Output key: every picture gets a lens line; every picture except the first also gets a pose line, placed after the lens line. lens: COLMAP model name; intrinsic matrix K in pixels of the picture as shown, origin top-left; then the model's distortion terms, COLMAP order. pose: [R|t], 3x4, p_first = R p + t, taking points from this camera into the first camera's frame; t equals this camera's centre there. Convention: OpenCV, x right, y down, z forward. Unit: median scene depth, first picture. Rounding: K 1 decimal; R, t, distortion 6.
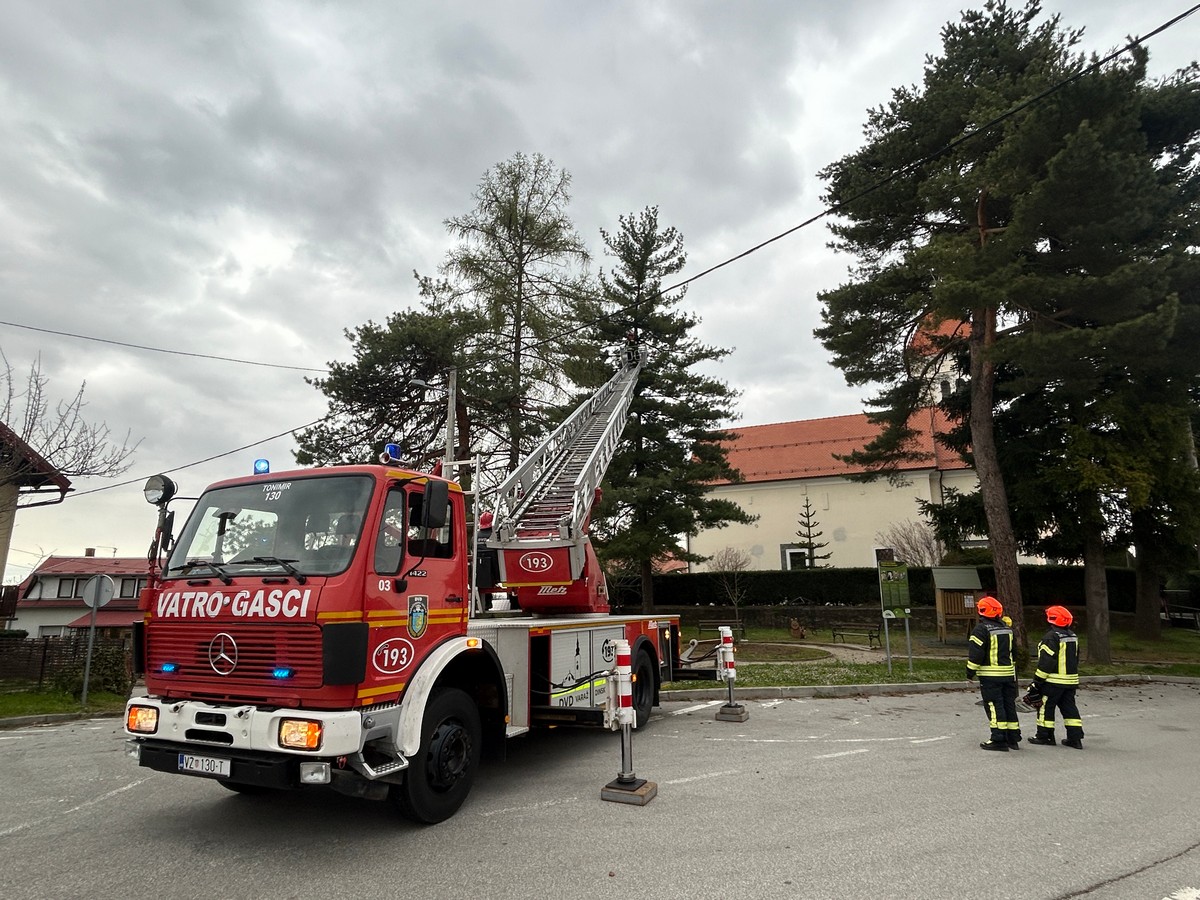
lens RADIAL K [[710.8, 0, 600.0], [0, 710.8, 450.0], [0, 0, 1]] dist [0.032121, -0.000123]
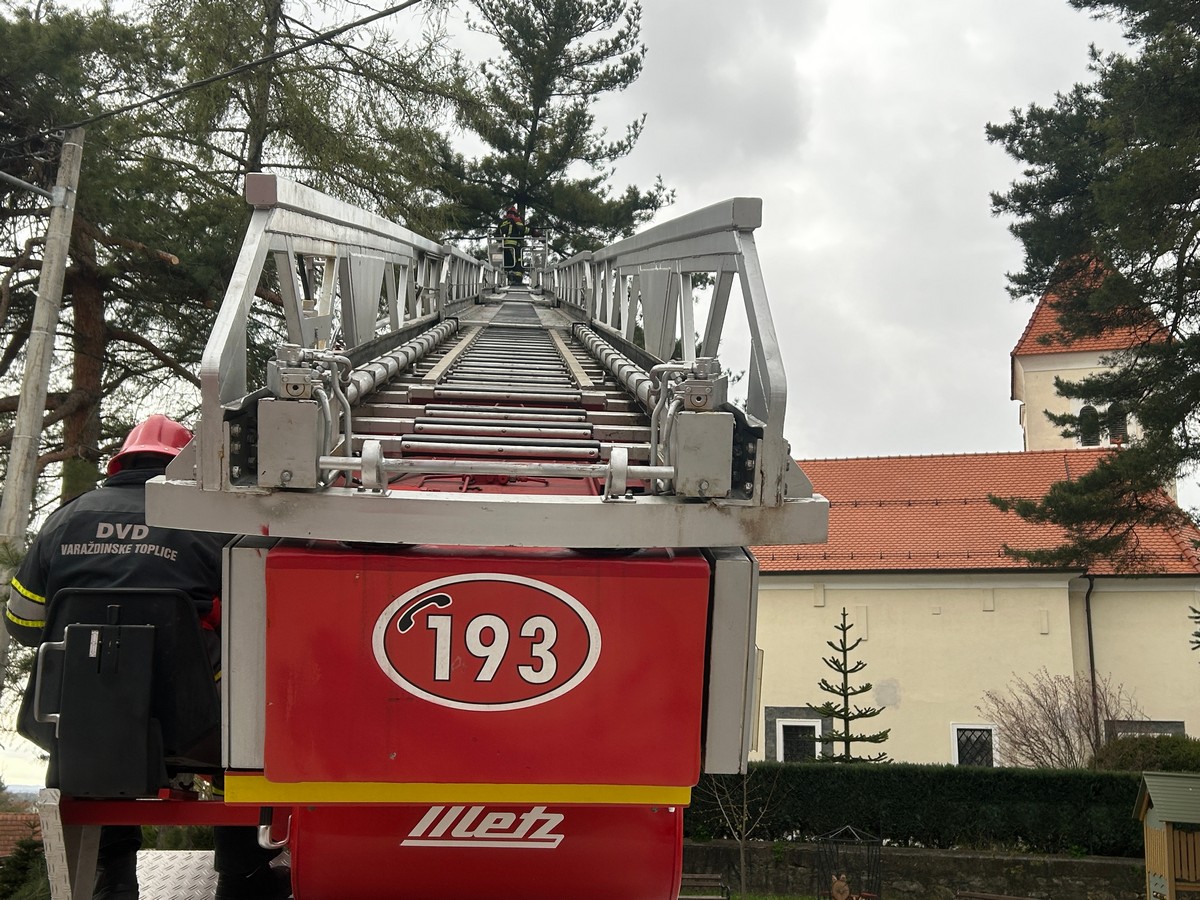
lens RADIAL K [[1287.6, 0, 582.8], [0, 1287.6, 457.7], [0, 0, 1]] dist [0.113974, -0.169892]
pose [[0.982855, 0.084422, 0.163918, -0.032450], [-0.075184, 0.995254, -0.061780, 0.037080], [-0.168356, 0.048396, 0.984538, 0.201793]]
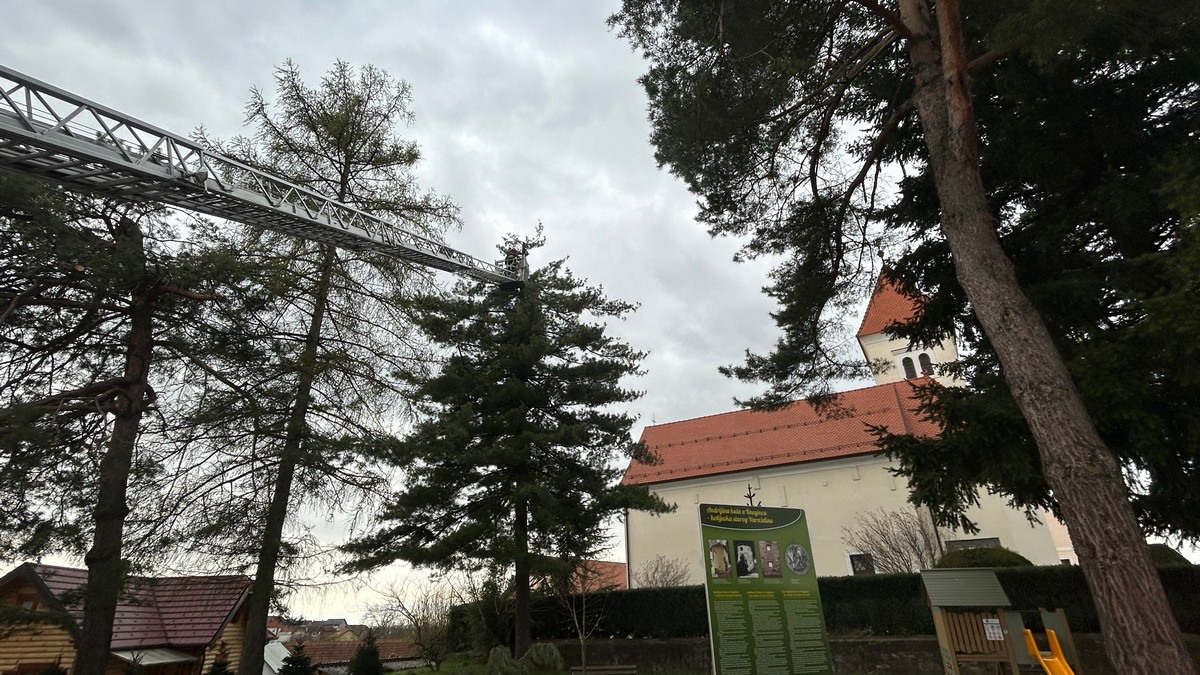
lens RADIAL K [[575.8, 0, 600.0], [0, 575.8, 337.5], [0, 0, 1]] dist [0.000975, 0.000213]
pose [[0.998385, -0.037154, -0.042985, 0.183447], [0.025146, 0.967375, -0.252096, 0.075050], [0.050949, 0.250608, 0.966747, 0.385652]]
